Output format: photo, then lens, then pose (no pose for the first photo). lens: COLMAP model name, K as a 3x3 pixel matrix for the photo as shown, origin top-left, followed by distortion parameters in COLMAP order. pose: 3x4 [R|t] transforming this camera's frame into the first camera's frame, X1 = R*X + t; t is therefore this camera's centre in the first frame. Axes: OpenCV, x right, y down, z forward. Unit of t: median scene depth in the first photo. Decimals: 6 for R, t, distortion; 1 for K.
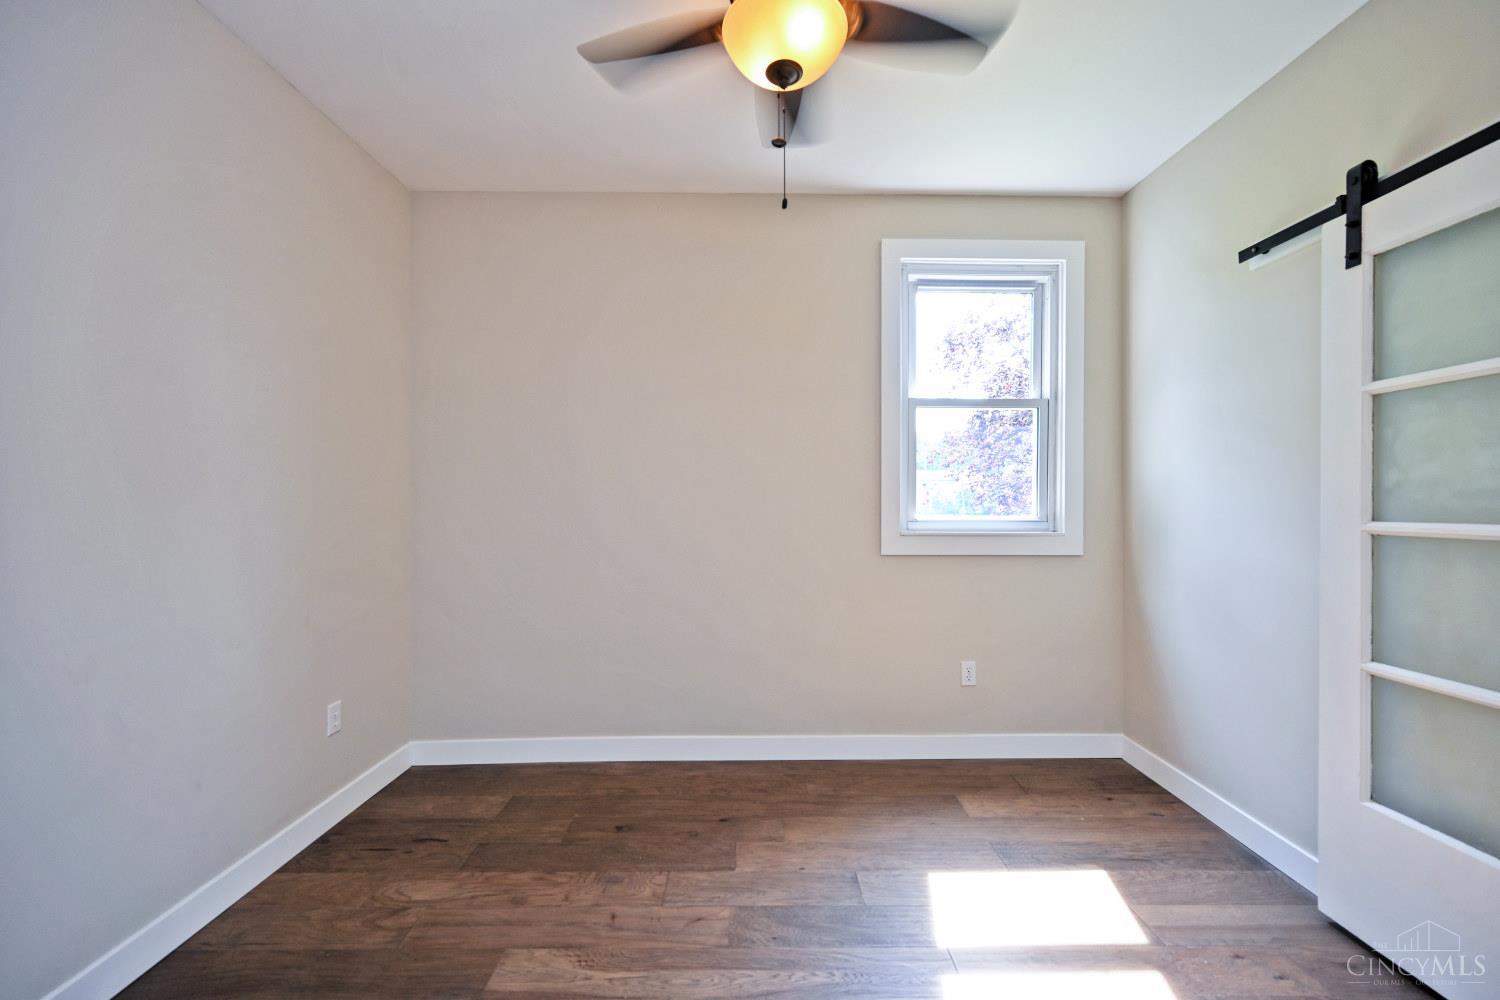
lens RADIAL K [[588.9, 0, 752.5], [0, 588.9, 498.3], [0, 0, 1]] dist [-0.000926, -0.000105]
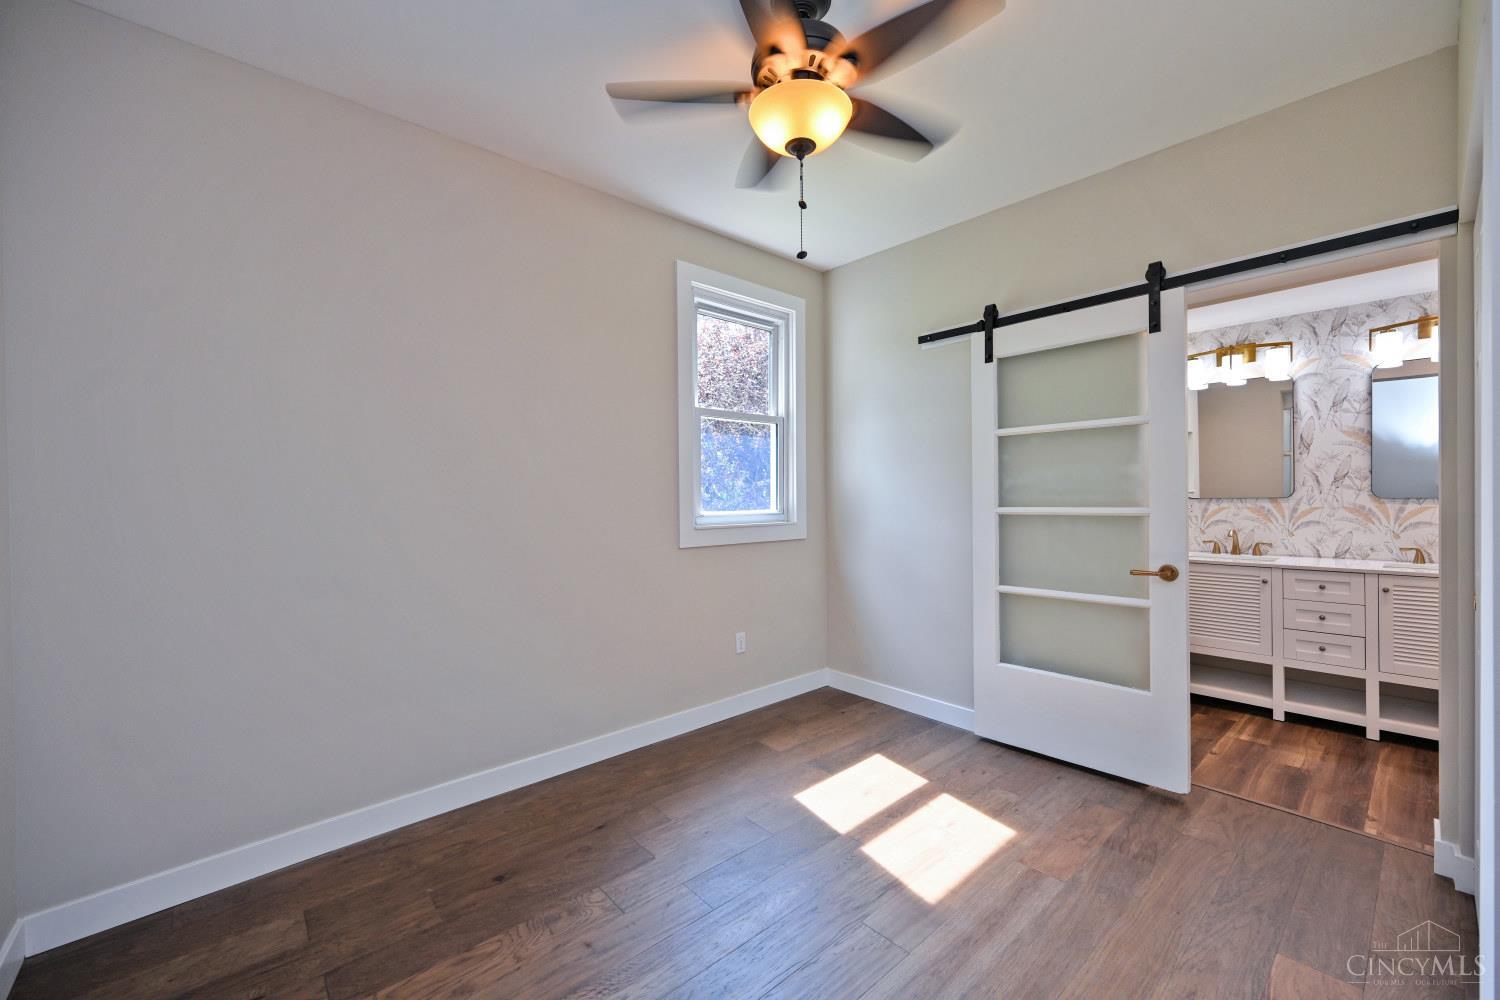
lens RADIAL K [[603.4, 0, 750.0], [0, 603.4, 500.0], [0, 0, 1]] dist [-0.000092, 0.000132]
pose [[0.752062, -0.012716, 0.658969, -0.533371], [0.008456, 0.999918, 0.009645, -0.004984], [-0.659038, -0.001681, 0.752108, 0.085631]]
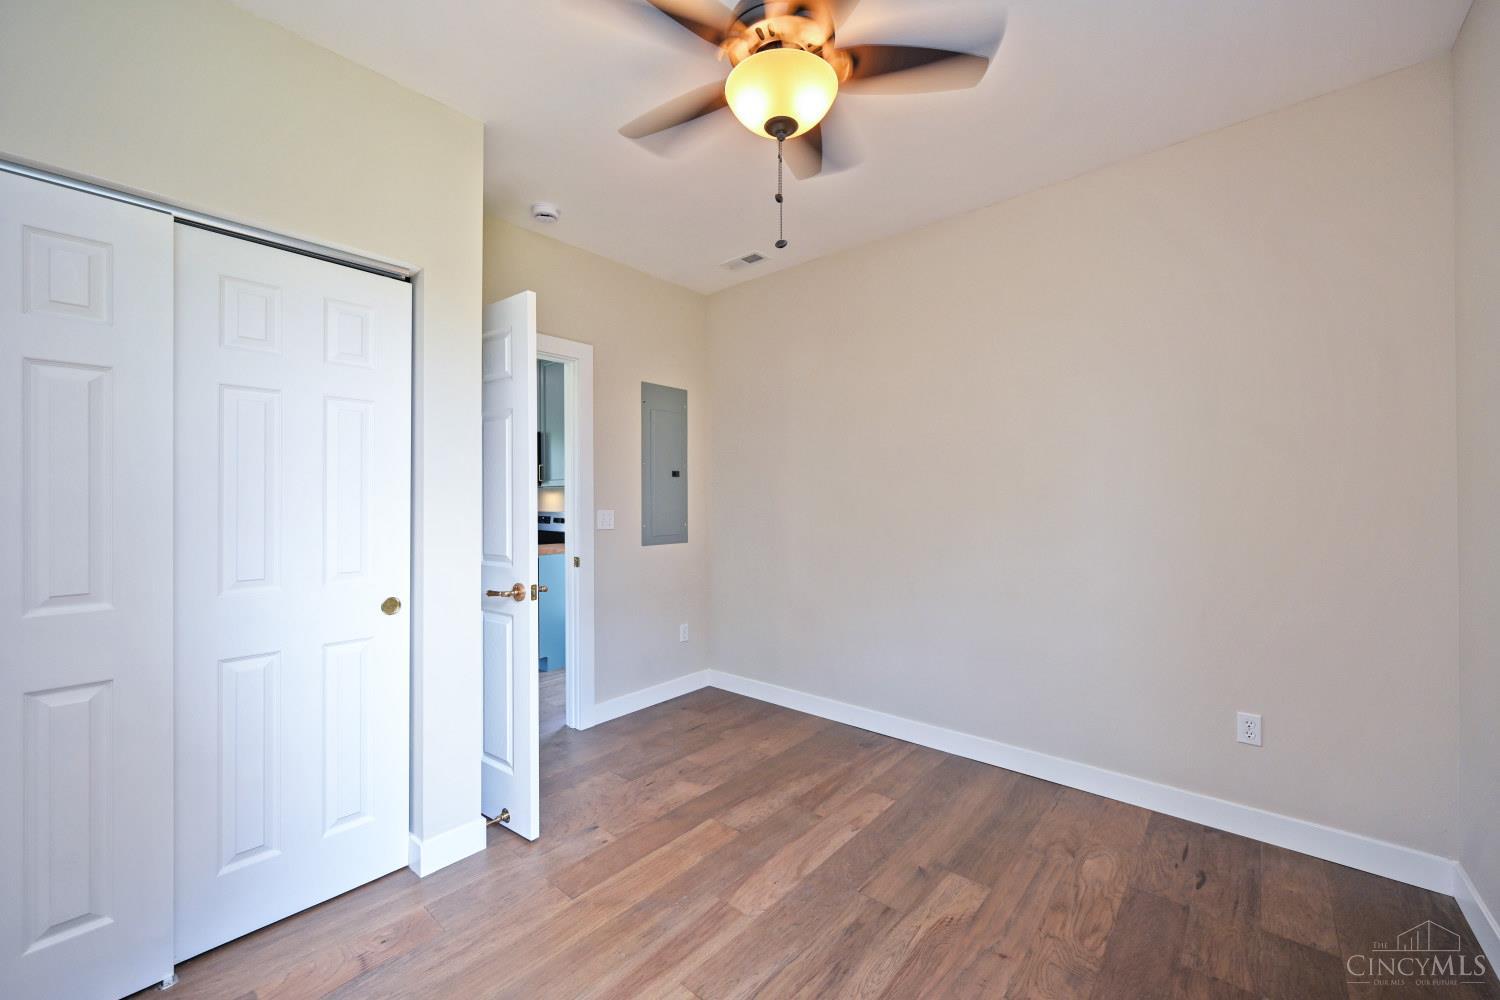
lens RADIAL K [[588.9, 0, 752.5], [0, 588.9, 498.3], [0, 0, 1]] dist [-0.000926, -0.000105]
pose [[-0.654300, -0.003726, -0.756226, 0.578261], [0.006258, 0.999927, -0.010341, -0.001630], [0.756209, -0.011499, -0.654229, 1.050110]]
